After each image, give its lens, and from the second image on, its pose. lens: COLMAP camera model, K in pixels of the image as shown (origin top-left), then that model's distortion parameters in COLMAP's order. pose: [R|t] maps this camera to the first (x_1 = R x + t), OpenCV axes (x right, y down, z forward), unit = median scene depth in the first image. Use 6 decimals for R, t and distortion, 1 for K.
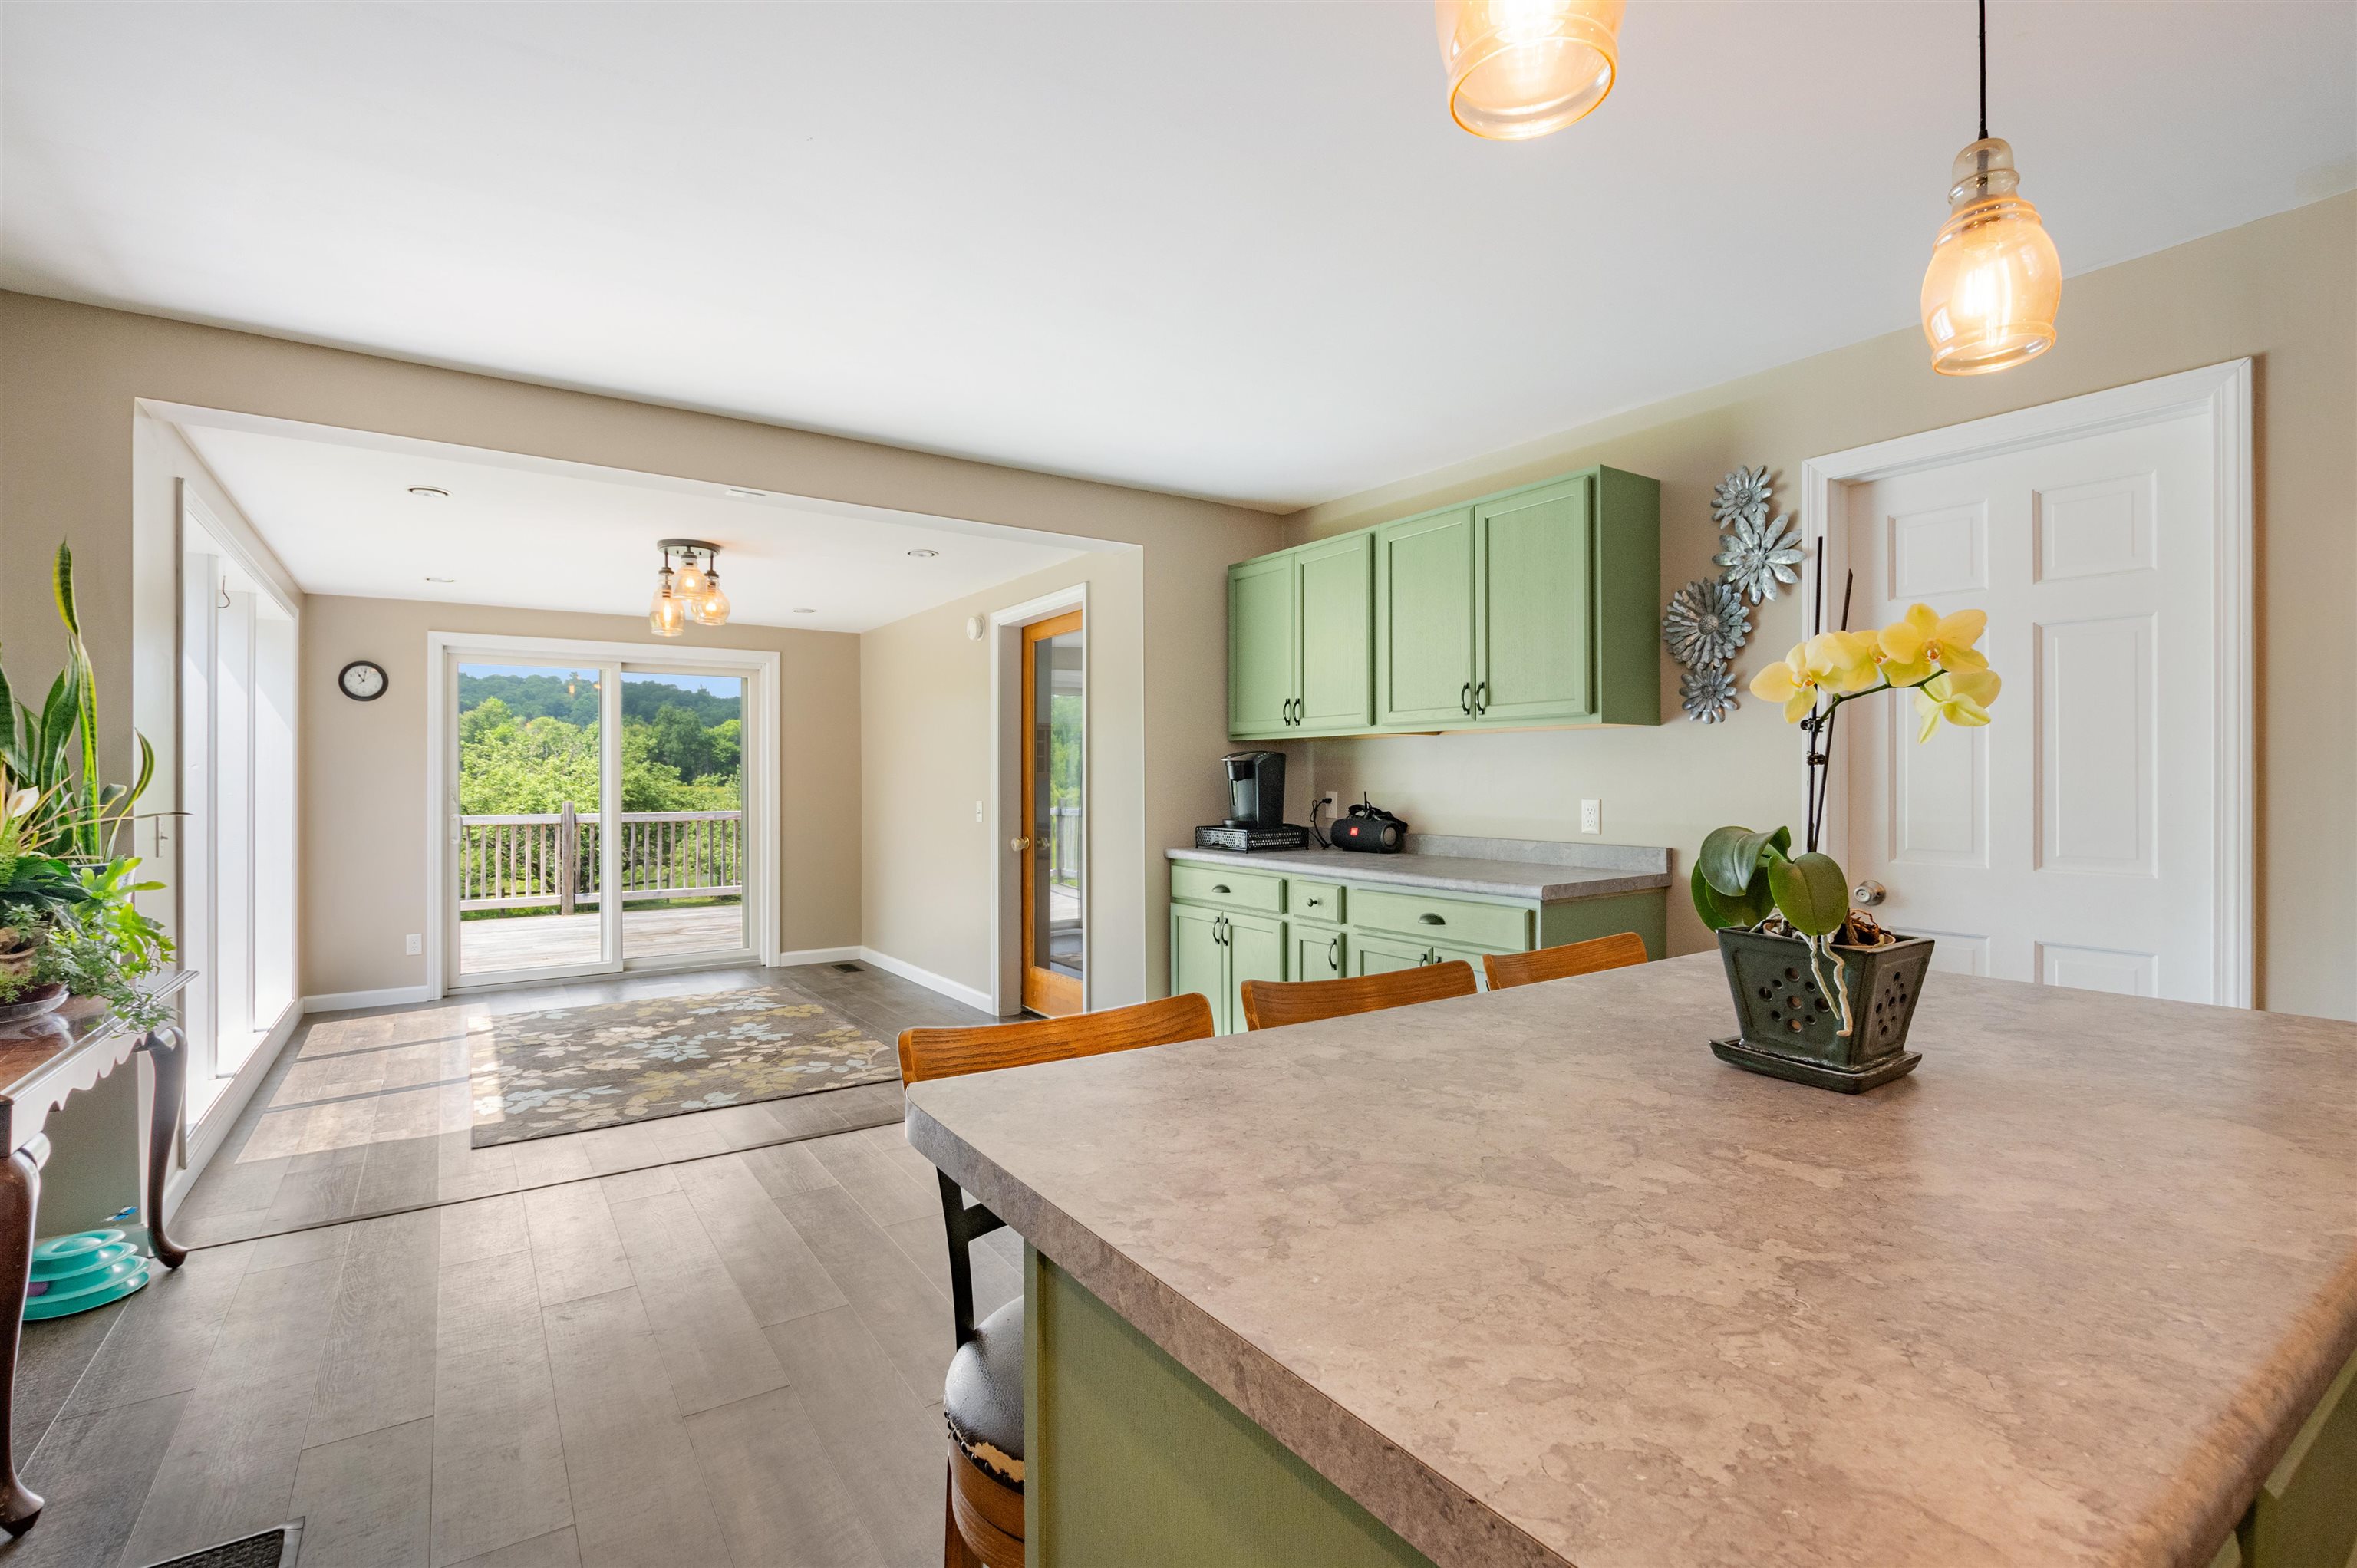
lens RADIAL K [[1051.5, 0, 1169.4], [0, 1051.5, 777.2], [0, 0, 1]] dist [-0.003058, -0.000179]
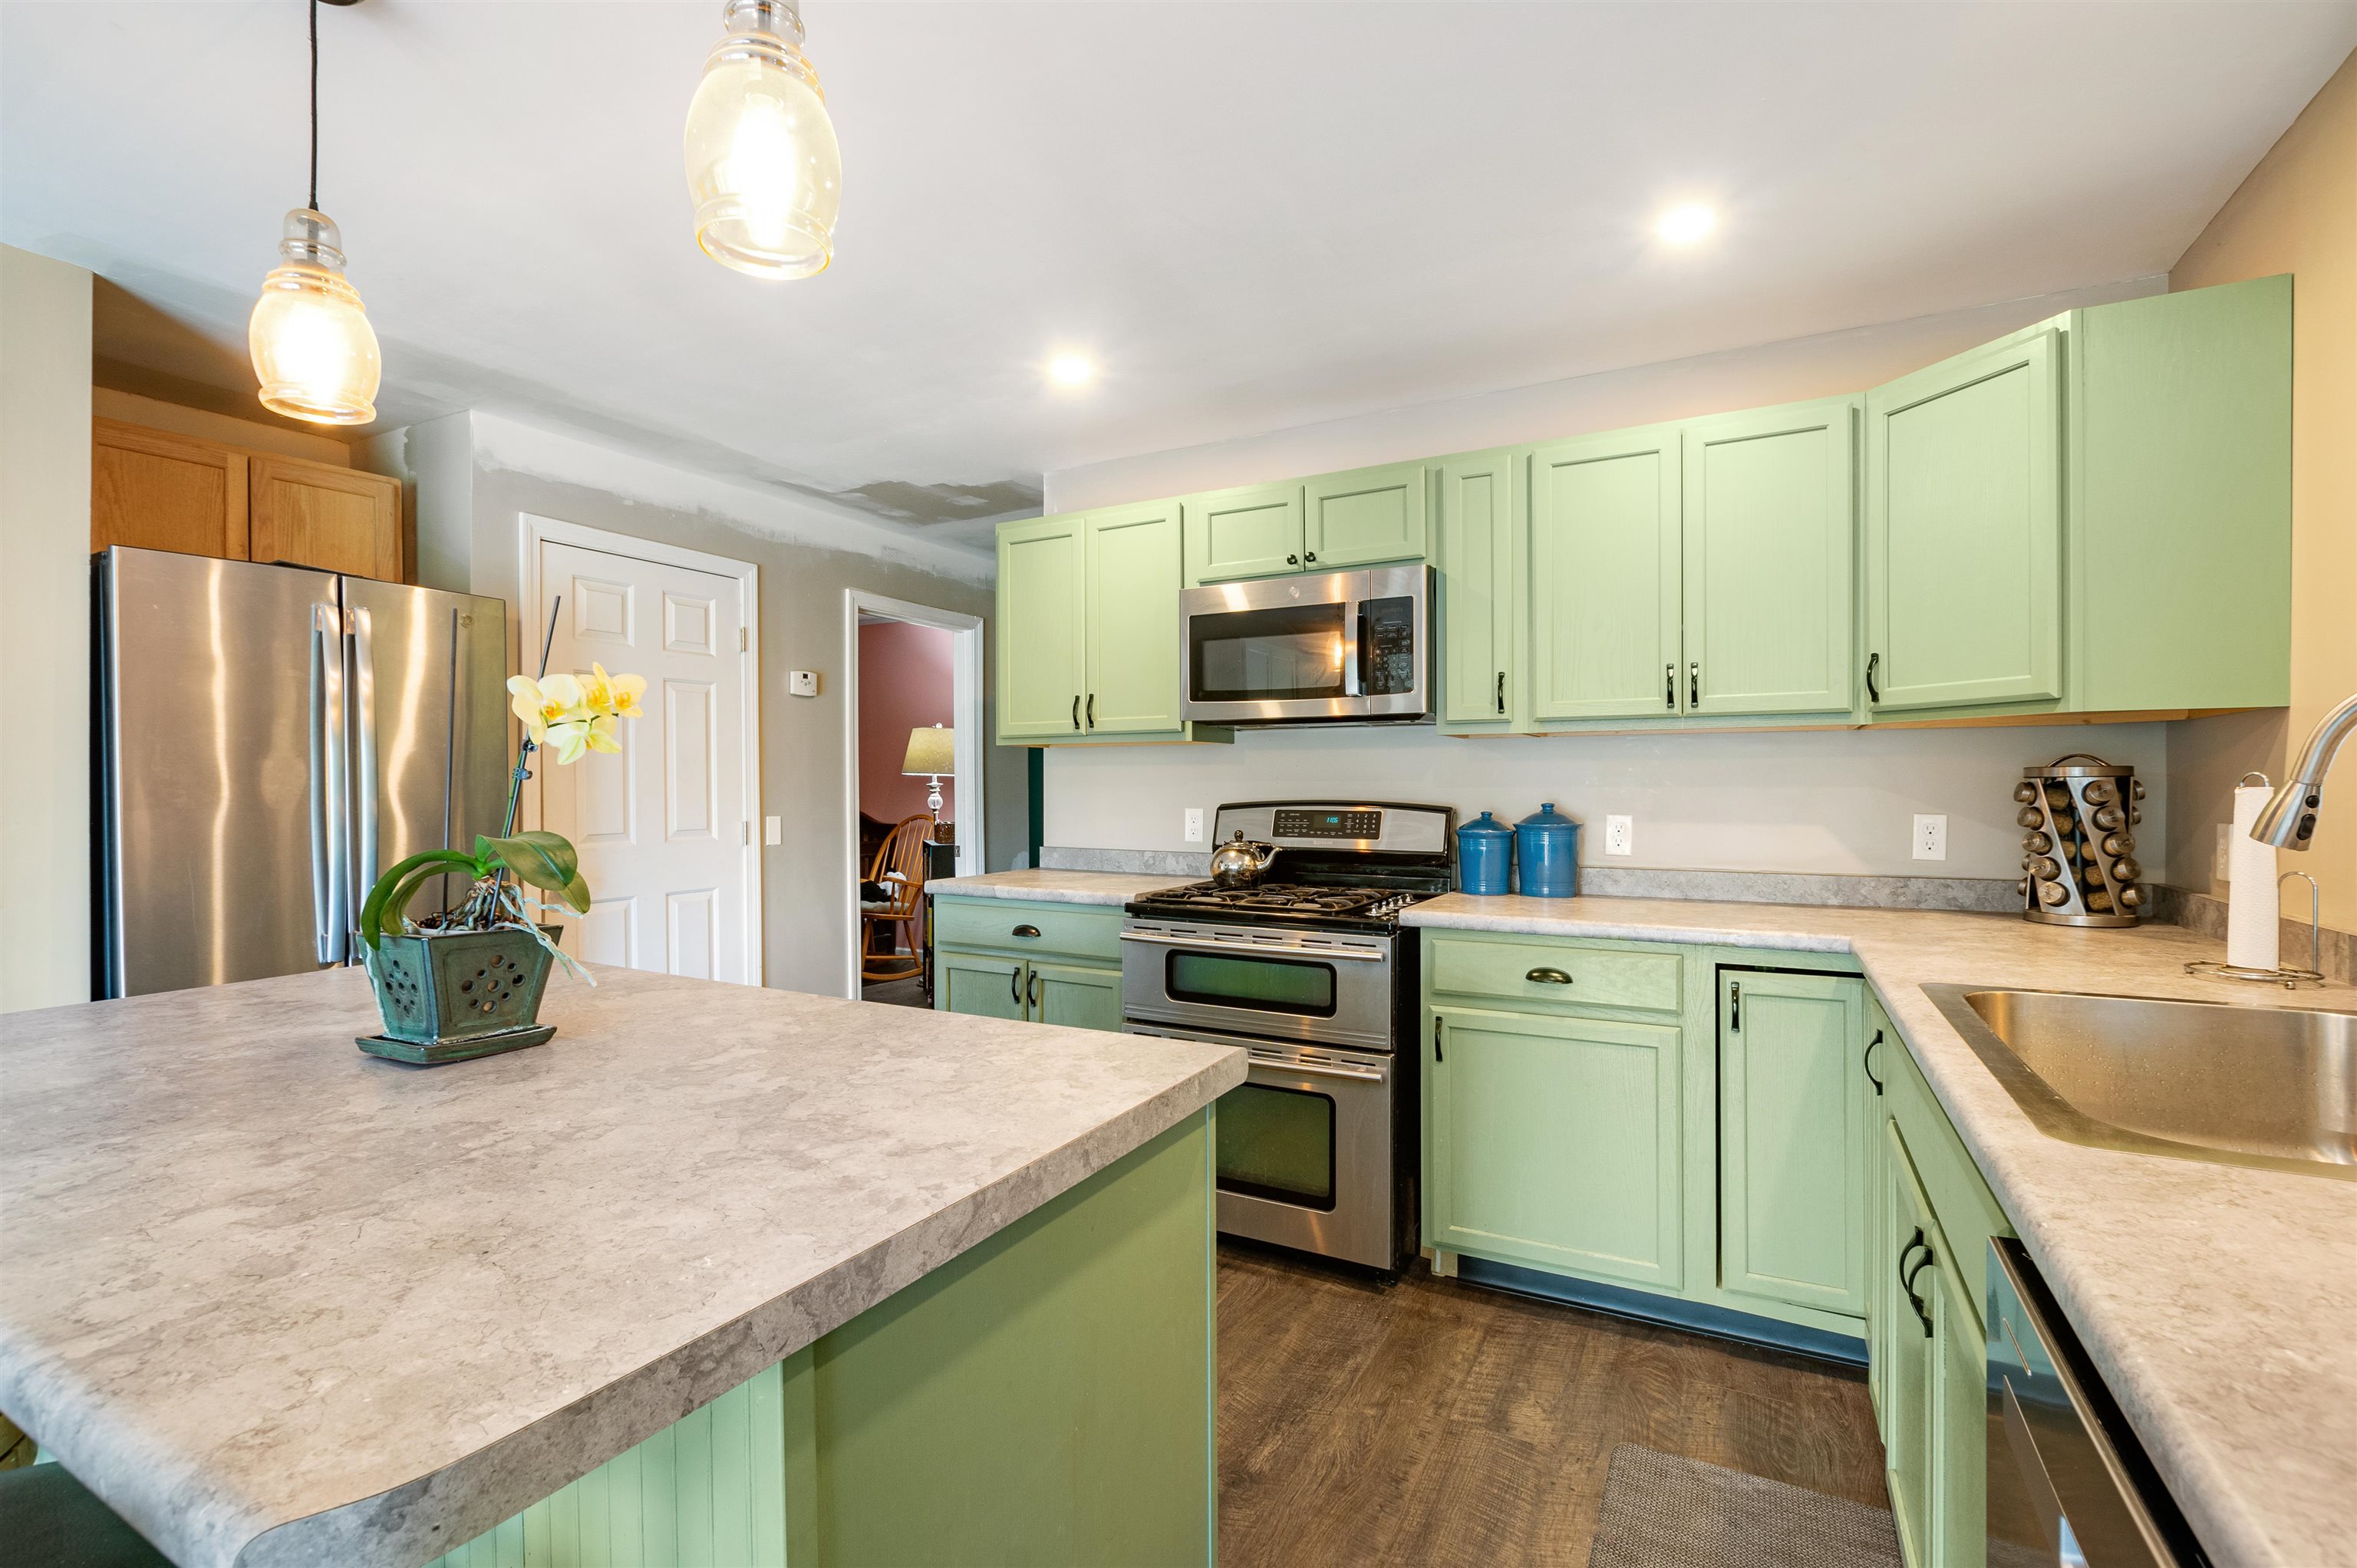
lens RADIAL K [[1051.5, 0, 1175.3], [0, 1051.5, 789.3], [0, 0, 1]] dist [-0.003058, -0.000179]
pose [[-0.449298, -0.002208, 0.893379, -1.064608], [0.002624, 0.999989, 0.003791, -0.003557], [-0.893378, 0.004047, -0.449287, 1.182459]]
